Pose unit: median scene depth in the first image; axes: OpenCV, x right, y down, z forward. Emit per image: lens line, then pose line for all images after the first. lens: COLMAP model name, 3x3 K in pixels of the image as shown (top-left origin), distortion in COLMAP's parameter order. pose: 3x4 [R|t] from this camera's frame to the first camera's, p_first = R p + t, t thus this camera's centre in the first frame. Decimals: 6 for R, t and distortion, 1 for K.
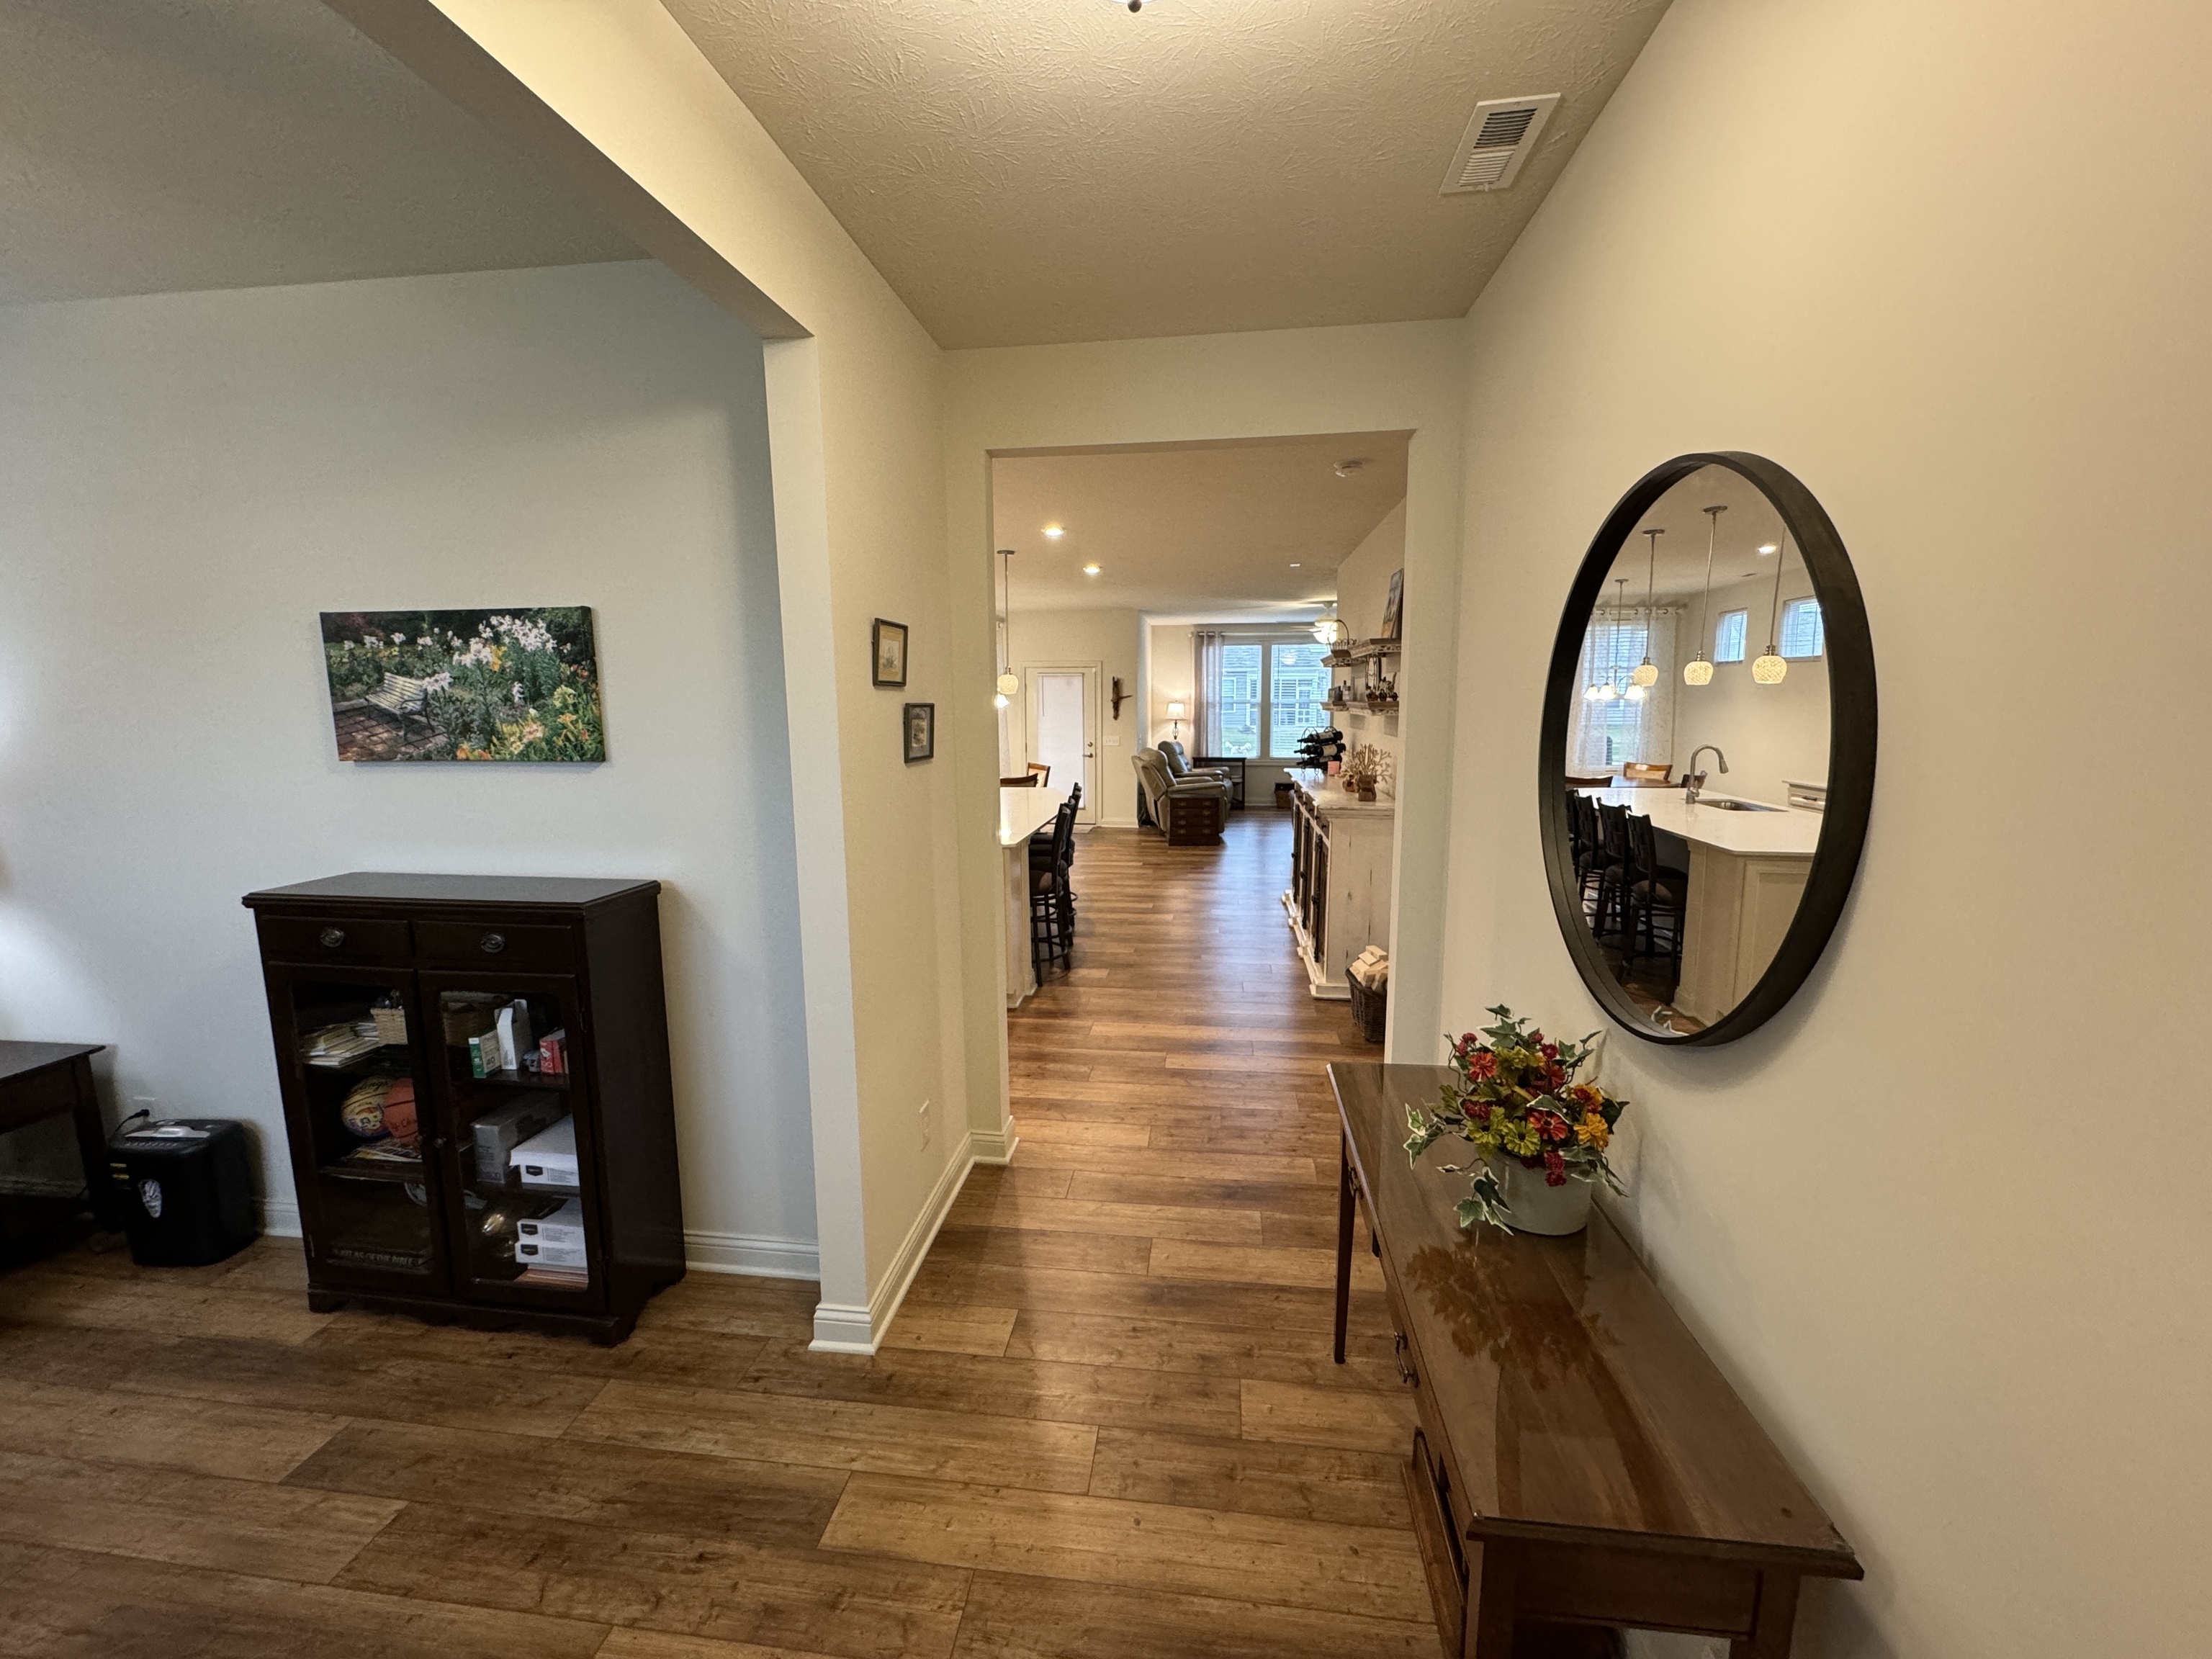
lens RADIAL K [[880.4, 0, 1106.7], [0, 880.4, 827.4], [0, 0, 1]] dist [-0.001851, 0.000485]
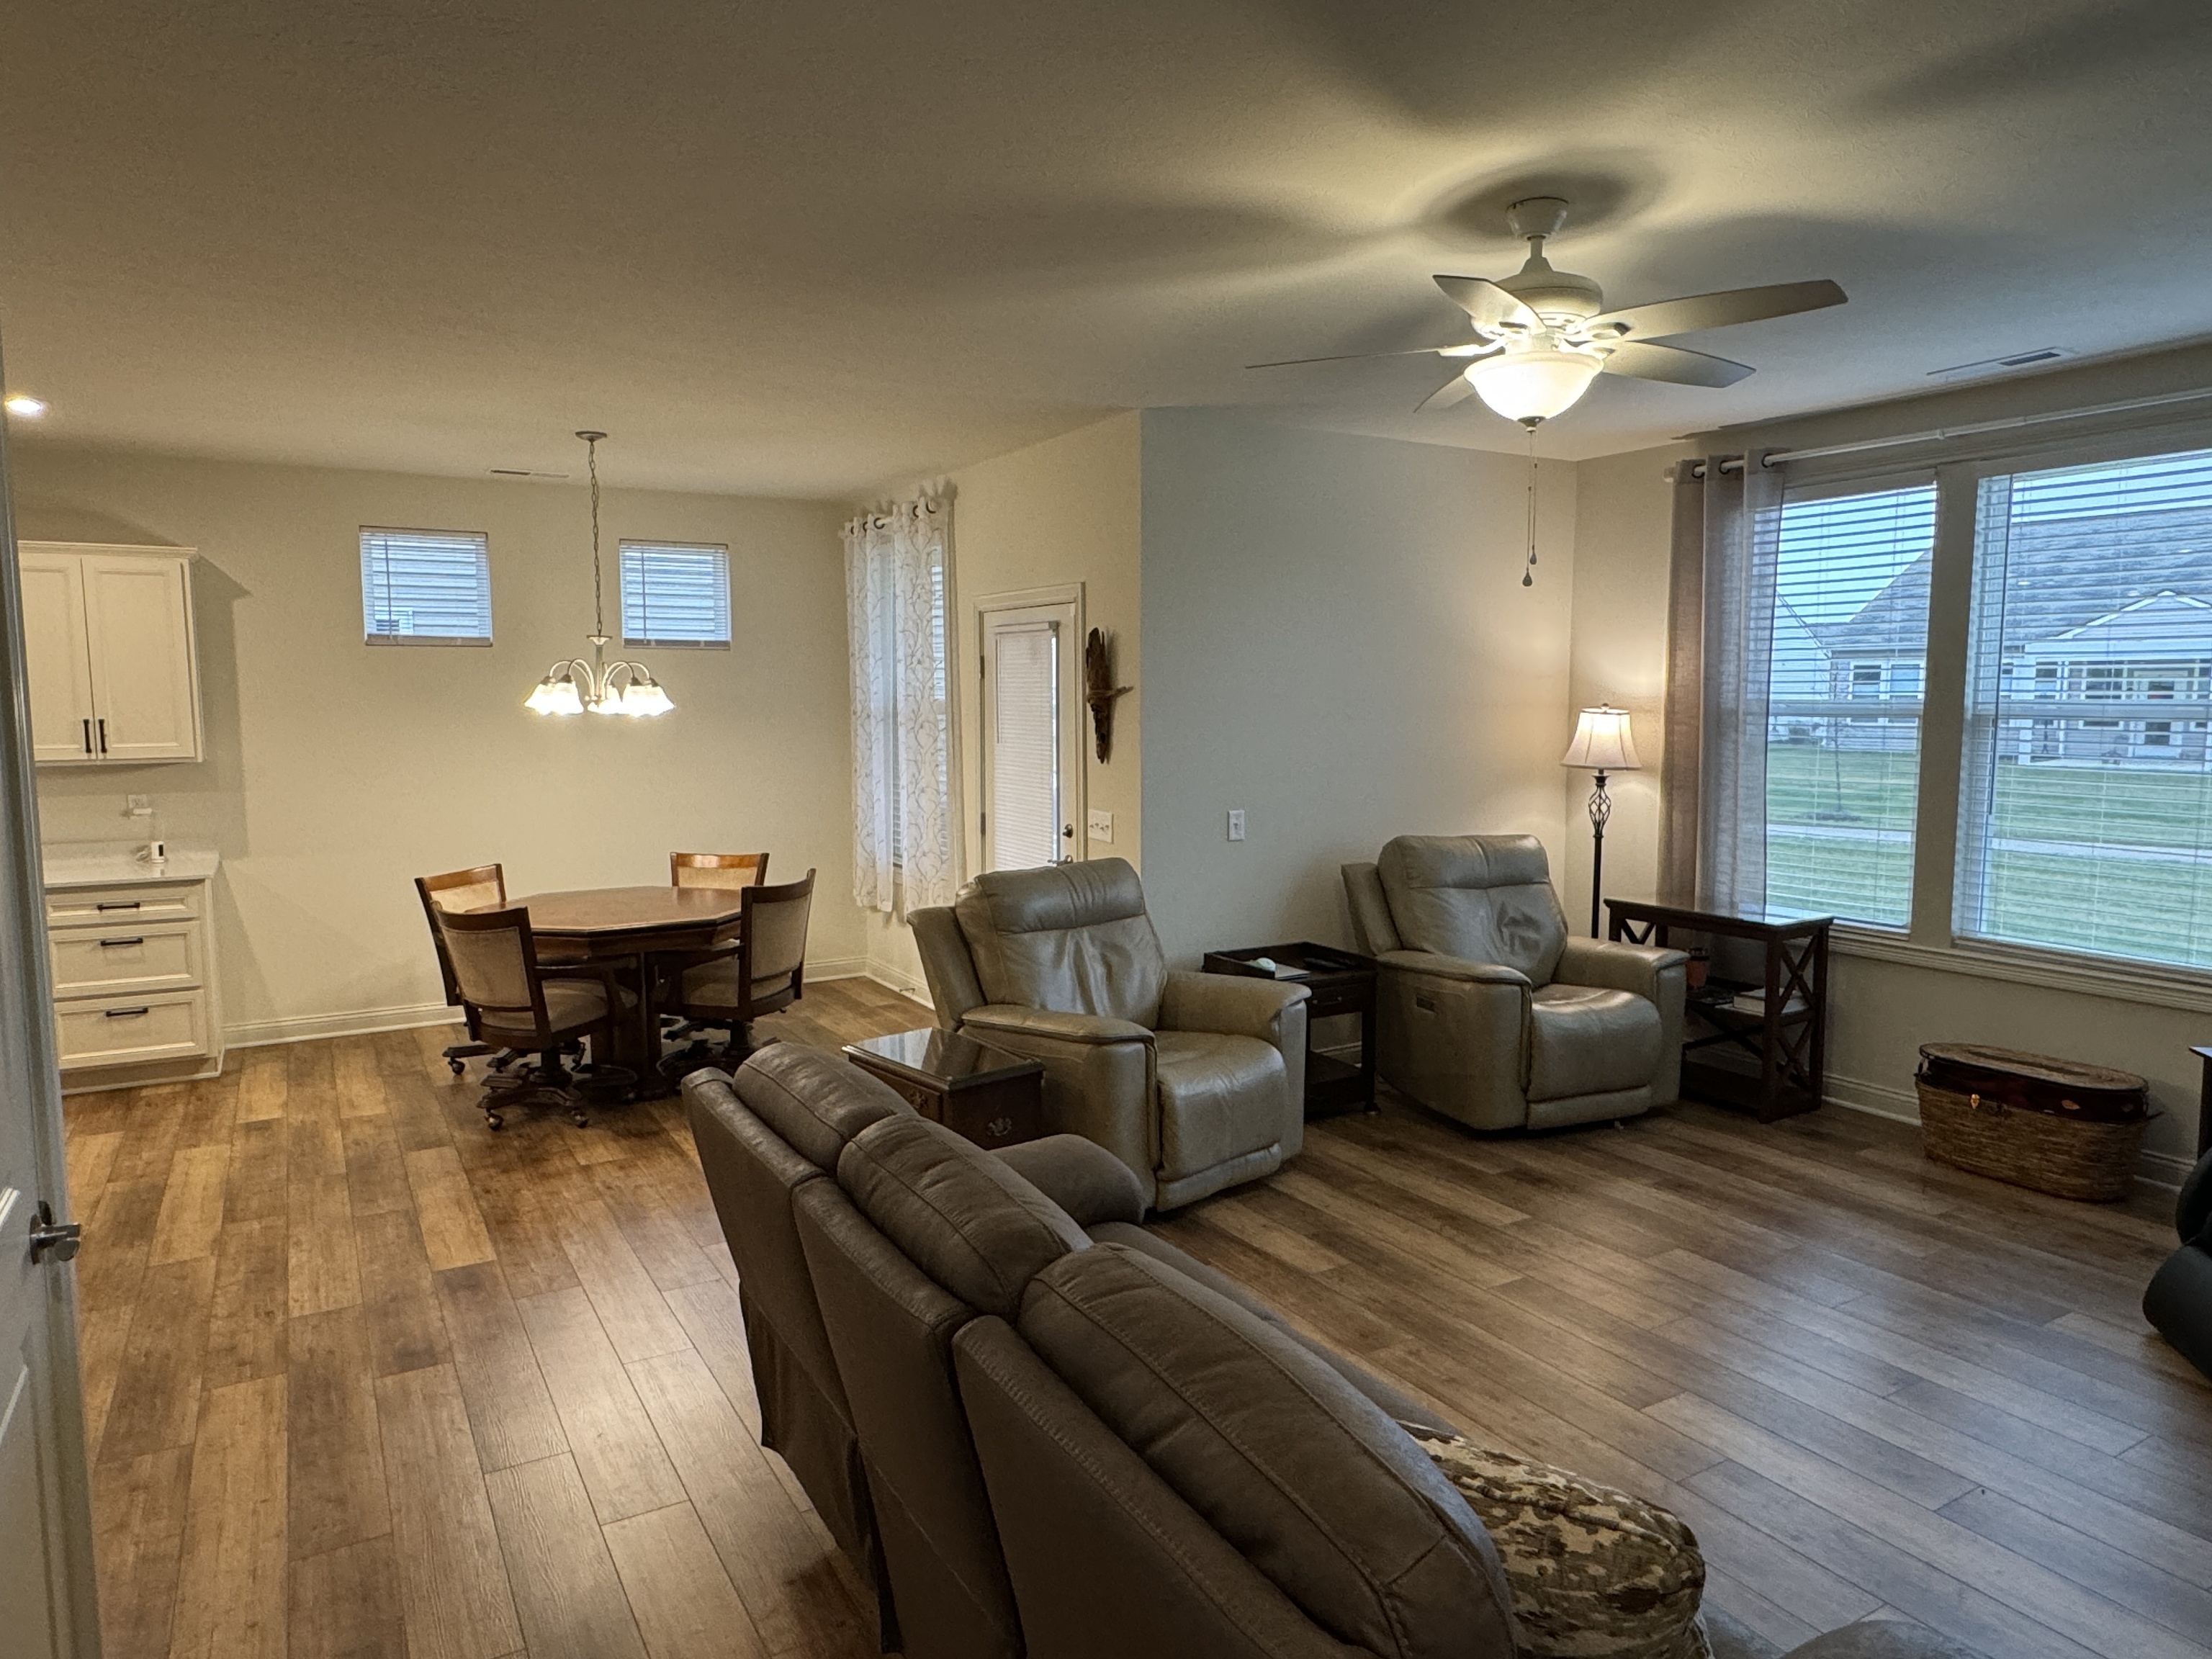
lens RADIAL K [[1347.8, 0, 1095.8], [0, 1347.8, 835.8], [0, 0, 1]] dist [-0.002340, 0.000902]
pose [[0.612572, 0.086267, -0.785693, 1.880015], [-0.113395, 0.993335, 0.020656, -0.497136], [0.782238, 0.076441, 0.618272, 3.272671]]
